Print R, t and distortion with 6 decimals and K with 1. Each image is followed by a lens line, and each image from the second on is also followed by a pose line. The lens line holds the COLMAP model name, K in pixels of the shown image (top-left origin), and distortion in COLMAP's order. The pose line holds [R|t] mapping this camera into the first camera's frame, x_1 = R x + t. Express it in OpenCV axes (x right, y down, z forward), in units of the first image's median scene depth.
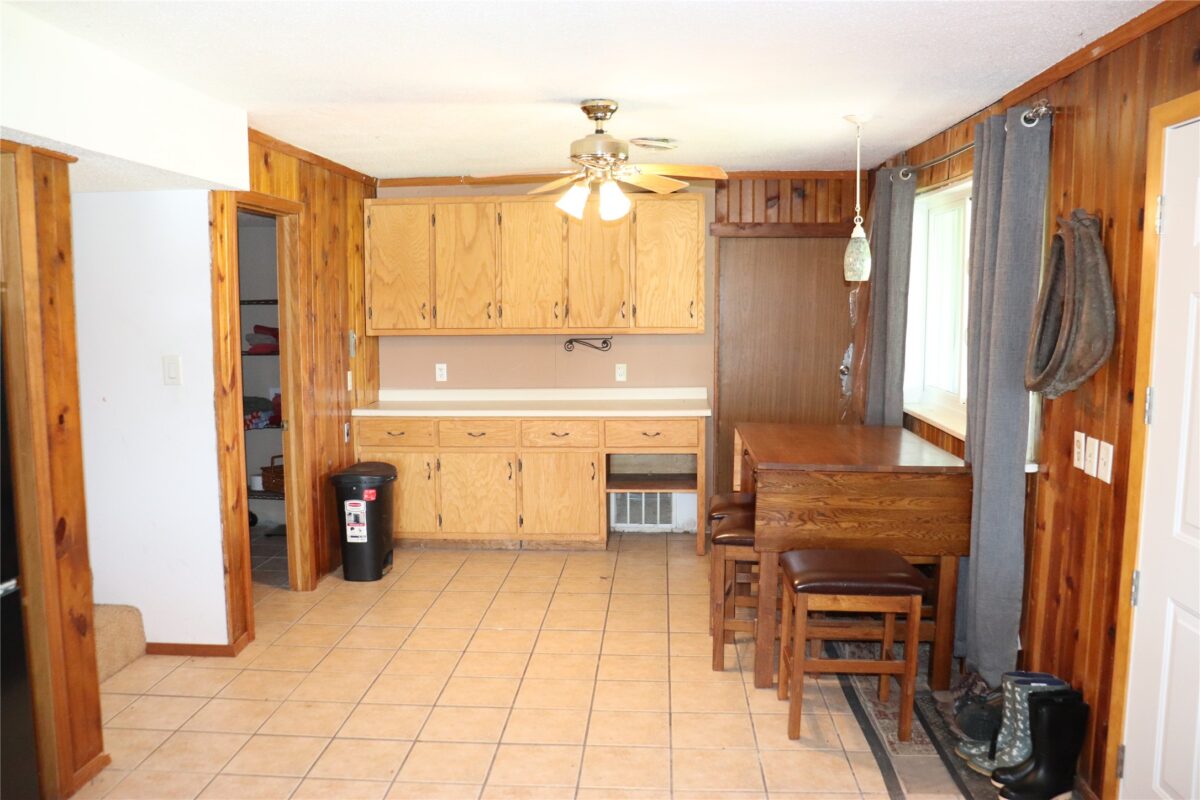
lens RADIAL K [[982.5, 0, 603.4], [0, 982.5, 404.8], [0, 0, 1]] dist [-0.174980, 0.147353]
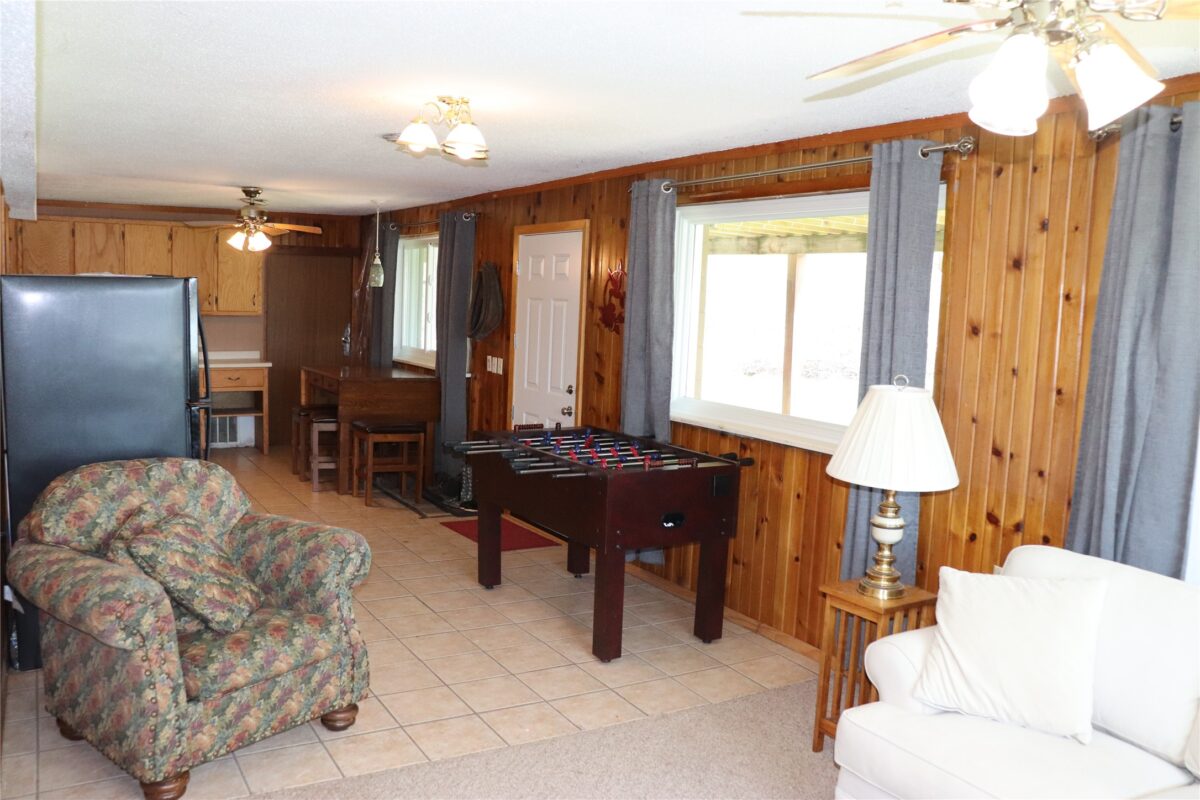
lens RADIAL K [[982.5, 0, 600.3], [0, 982.5, 401.3], [0, 0, 1]] dist [-0.174980, 0.147353]
pose [[0.827701, -0.025059, 0.560610, -0.326008], [0.023757, 0.999672, 0.009609, 0.064440], [-0.560667, 0.005365, 0.828024, -0.598479]]
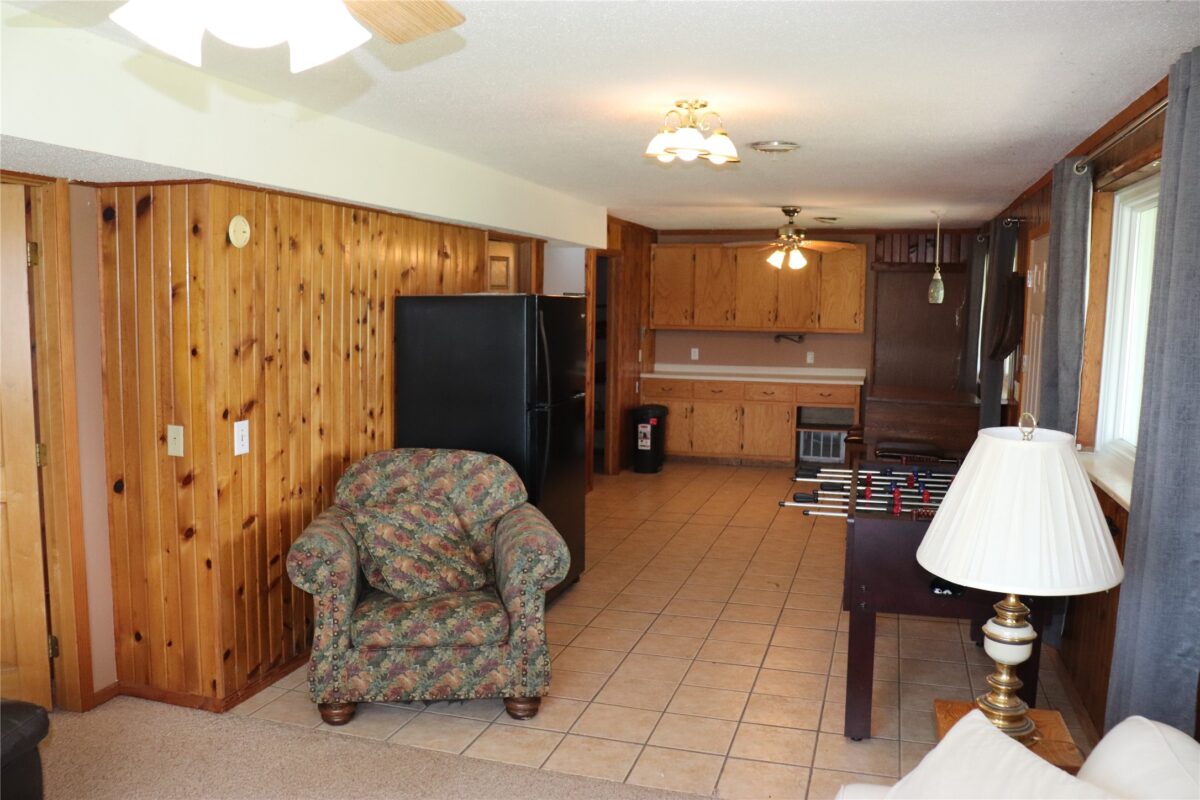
lens RADIAL K [[982.5, 0, 601.5], [0, 982.5, 401.7], [0, 0, 1]] dist [-0.174980, 0.147353]
pose [[0.973091, 0.040091, -0.226905, 0.053551], [-0.042196, 0.999100, -0.004429, 0.062797], [0.226523, 0.013884, 0.973907, -0.623400]]
